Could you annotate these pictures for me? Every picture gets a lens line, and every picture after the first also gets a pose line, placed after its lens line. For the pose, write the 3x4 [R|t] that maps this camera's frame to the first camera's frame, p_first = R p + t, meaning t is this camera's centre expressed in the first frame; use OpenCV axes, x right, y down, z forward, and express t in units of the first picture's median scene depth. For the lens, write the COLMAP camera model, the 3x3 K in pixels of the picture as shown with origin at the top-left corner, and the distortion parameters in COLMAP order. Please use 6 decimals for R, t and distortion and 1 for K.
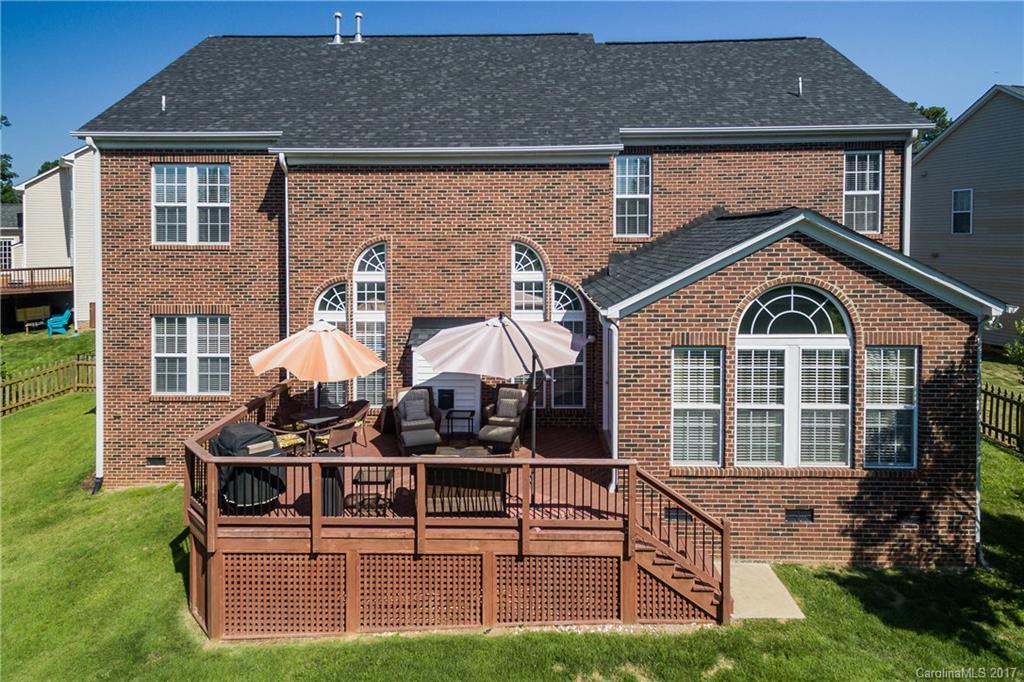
lens RADIAL K [[588.0, 0, 526.9], [0, 588.0, 269.7], [0, 0, 1]] dist [0.014690, -0.000589]
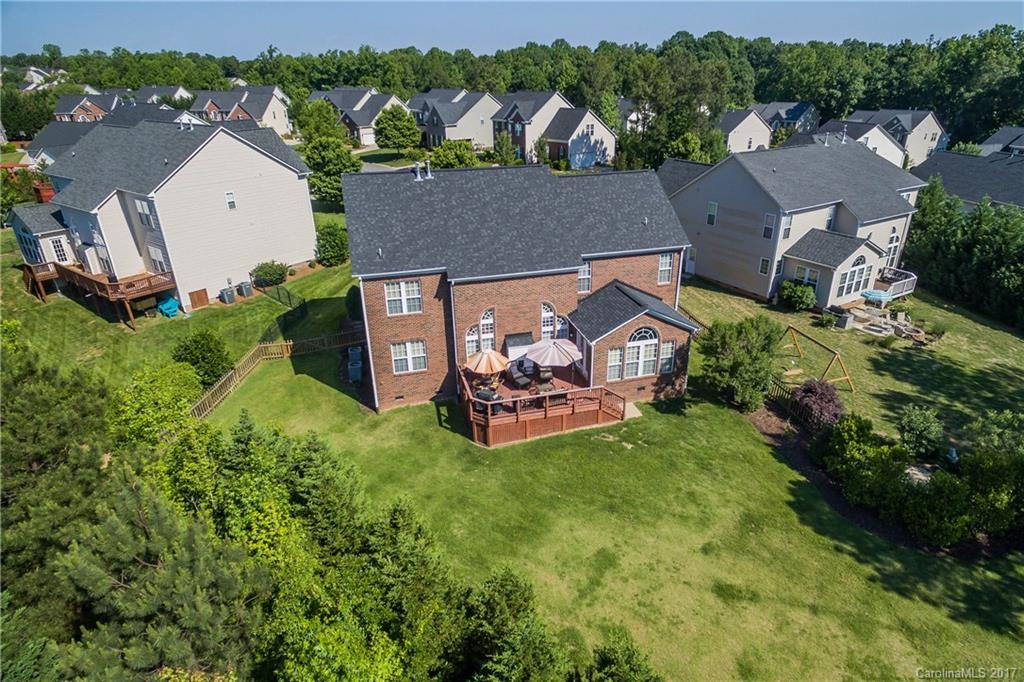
lens RADIAL K [[583.1, 0, 512.0], [0, 583.1, 341.0], [0, 0, 1]] dist [0.000883, -0.000063]
pose [[0.960827, -0.127906, 0.245867, -1.060832], [0.023019, 0.920900, 0.389119, -1.180960], [-0.276190, -0.368217, 0.887770, -1.705497]]
